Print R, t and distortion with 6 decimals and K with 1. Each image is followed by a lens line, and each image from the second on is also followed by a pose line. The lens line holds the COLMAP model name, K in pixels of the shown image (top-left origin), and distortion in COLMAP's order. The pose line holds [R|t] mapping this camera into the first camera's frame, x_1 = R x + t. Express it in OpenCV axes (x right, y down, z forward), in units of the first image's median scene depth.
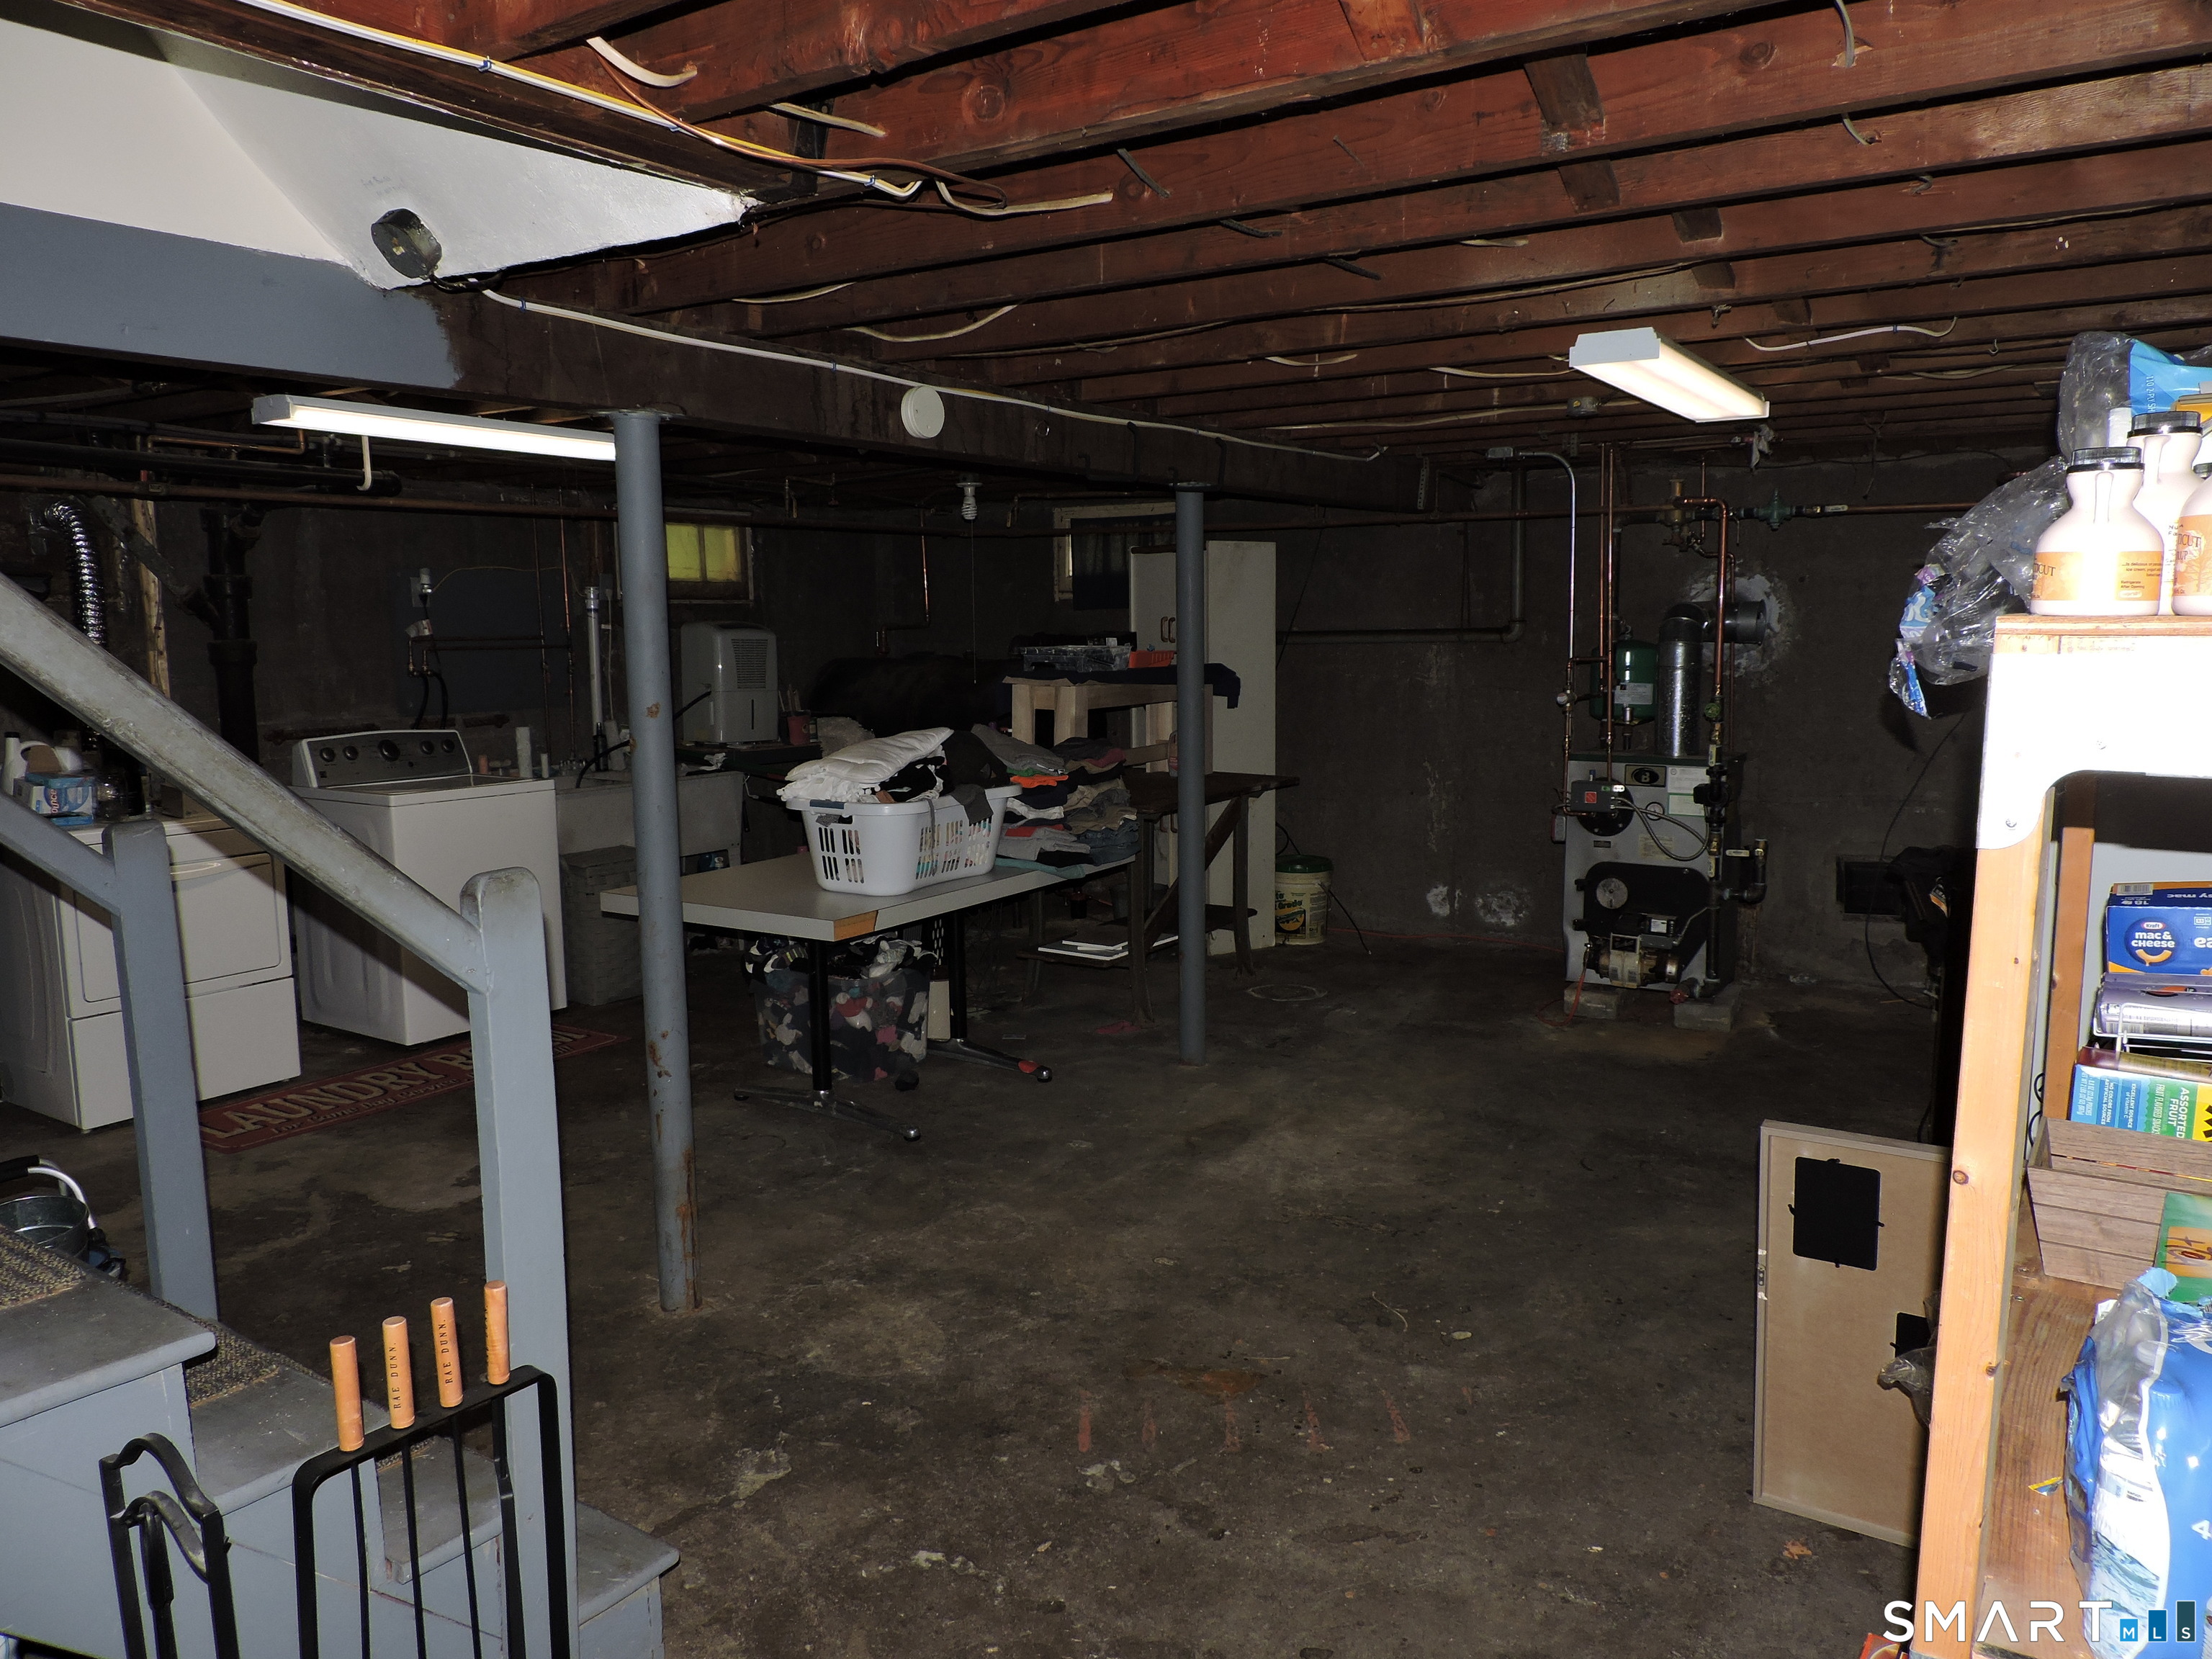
lens RADIAL K [[1578.1, 0, 1109.4], [0, 1578.1, 835.1], [0, 0, 1]] dist [-0.024401, 0.006385]
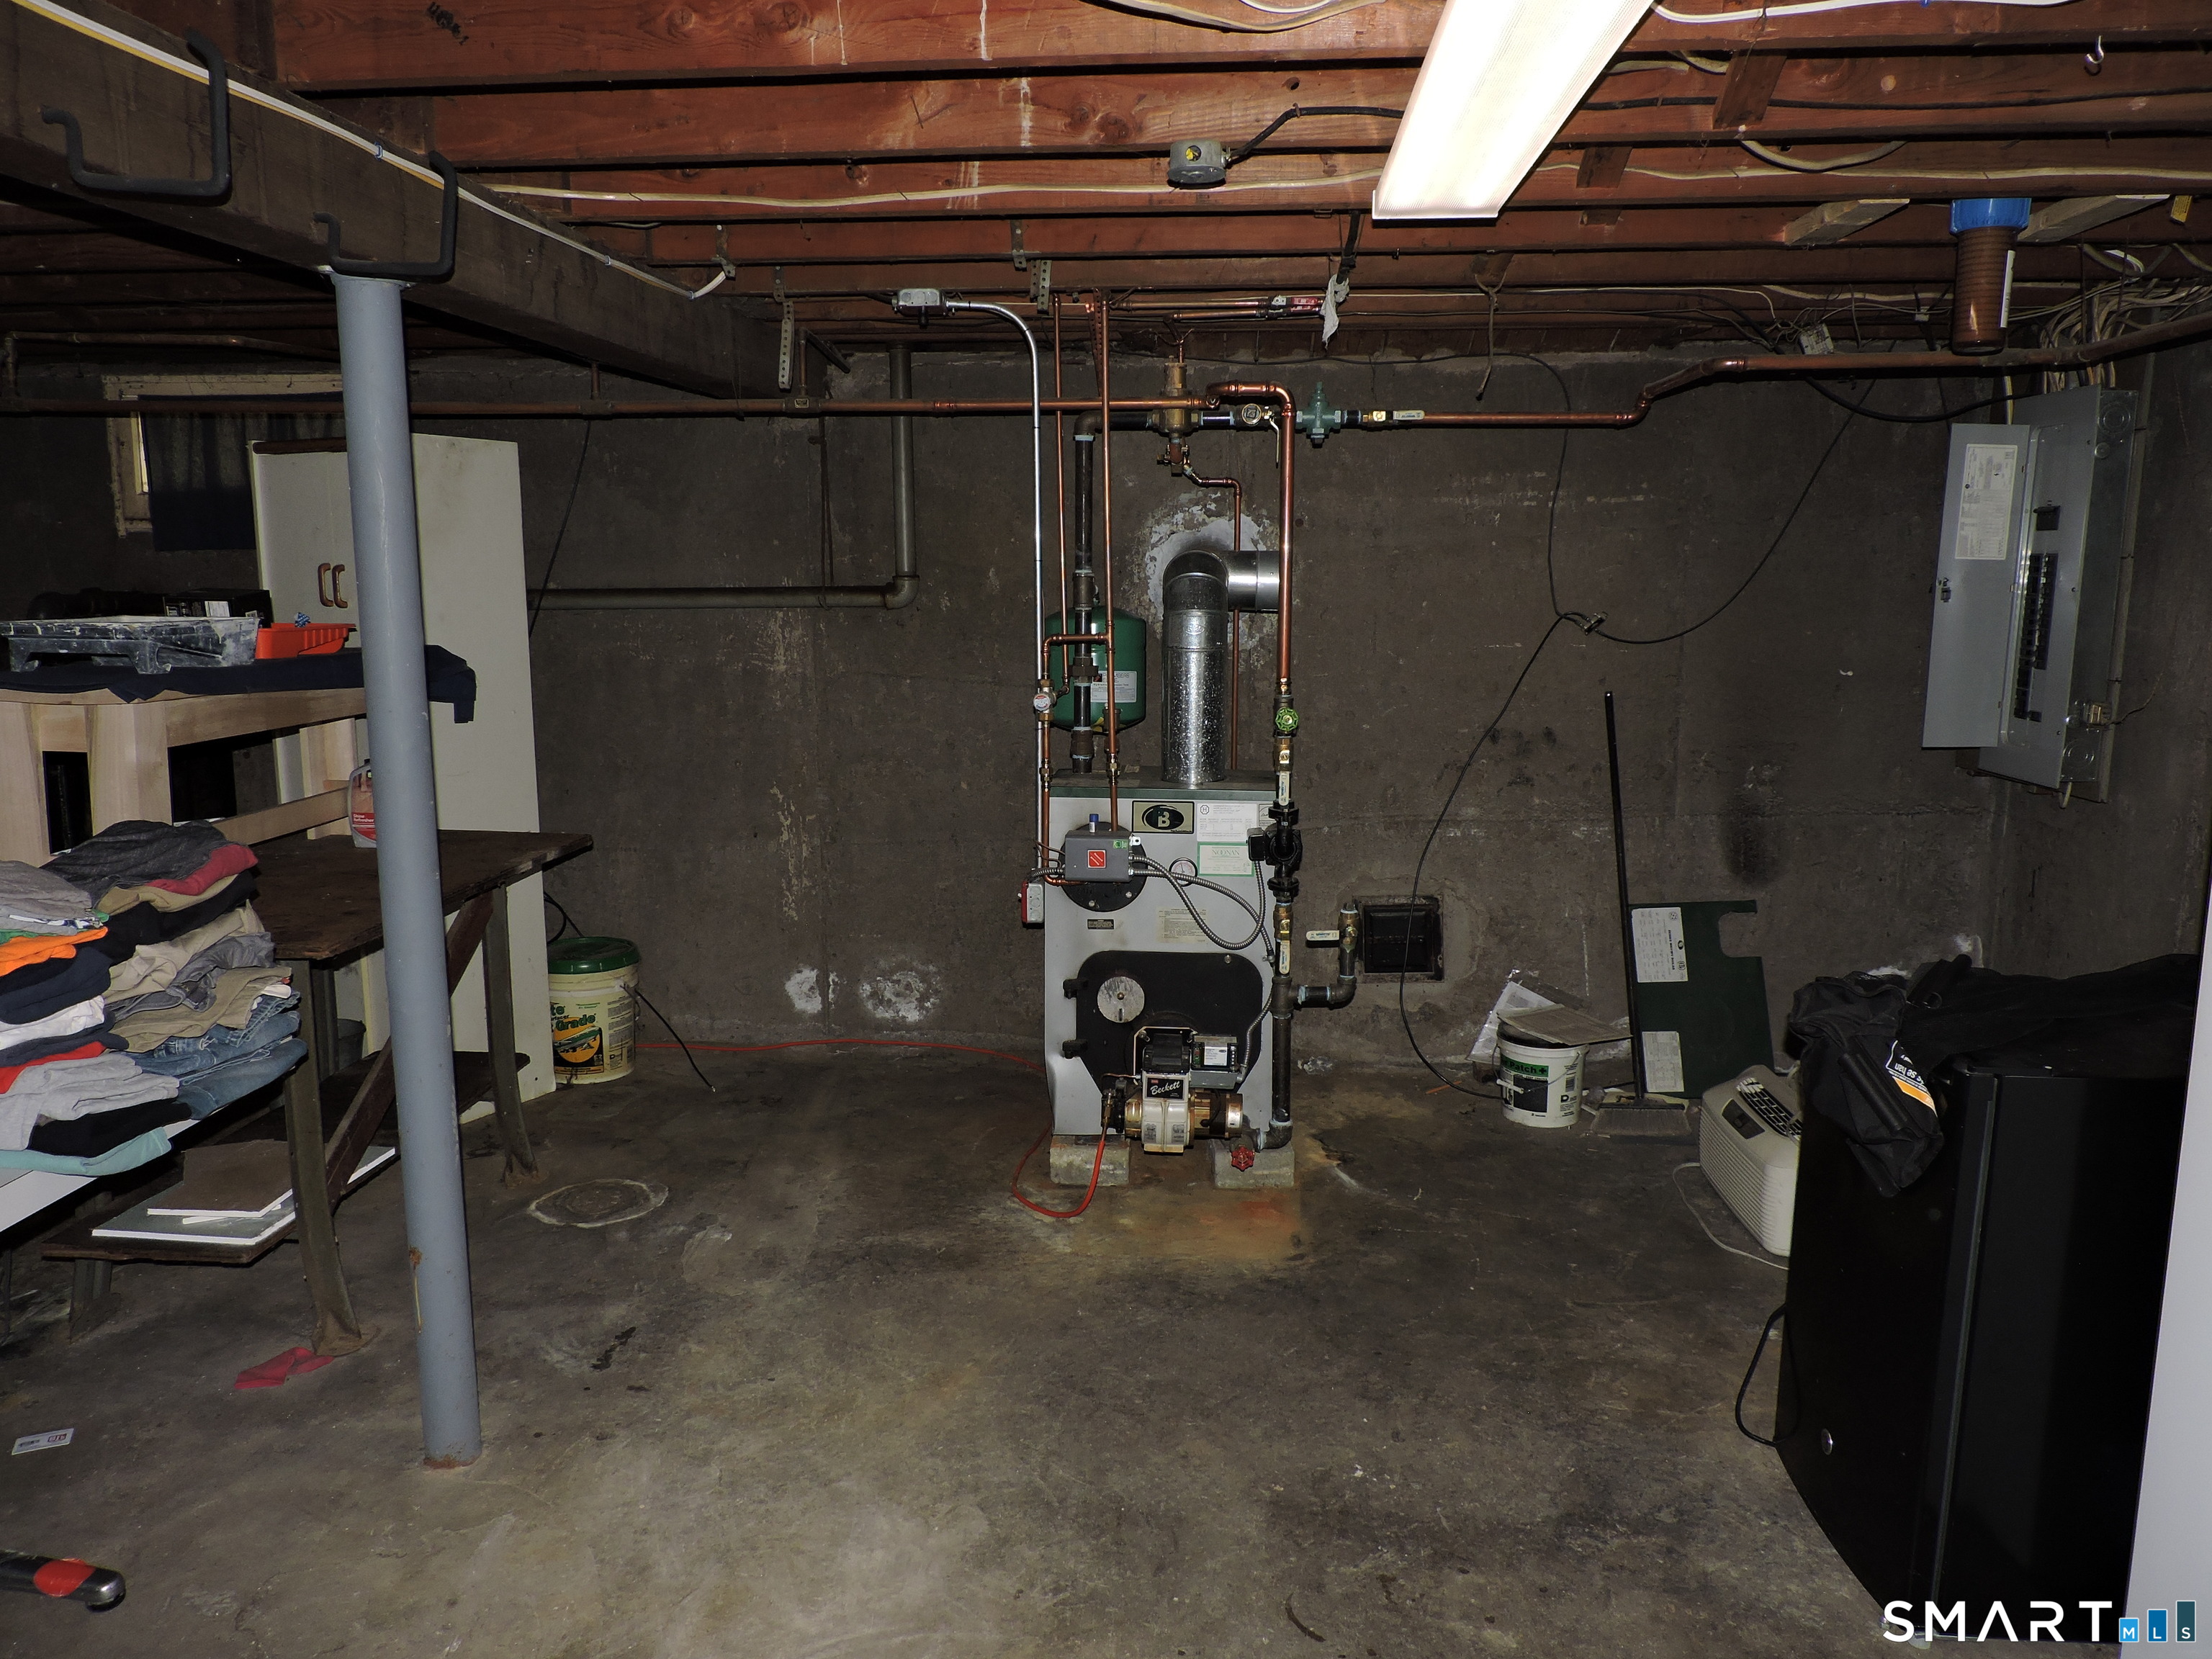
lens RADIAL K [[1578.1, 0, 1109.4], [0, 1578.1, 835.1], [0, 0, 1]] dist [-0.024401, 0.006385]
pose [[0.880226, -0.065183, 0.470056, 0.013434], [0.051987, 0.997805, 0.041016, -0.056027], [-0.471698, -0.011667, 0.881683, 0.419443]]
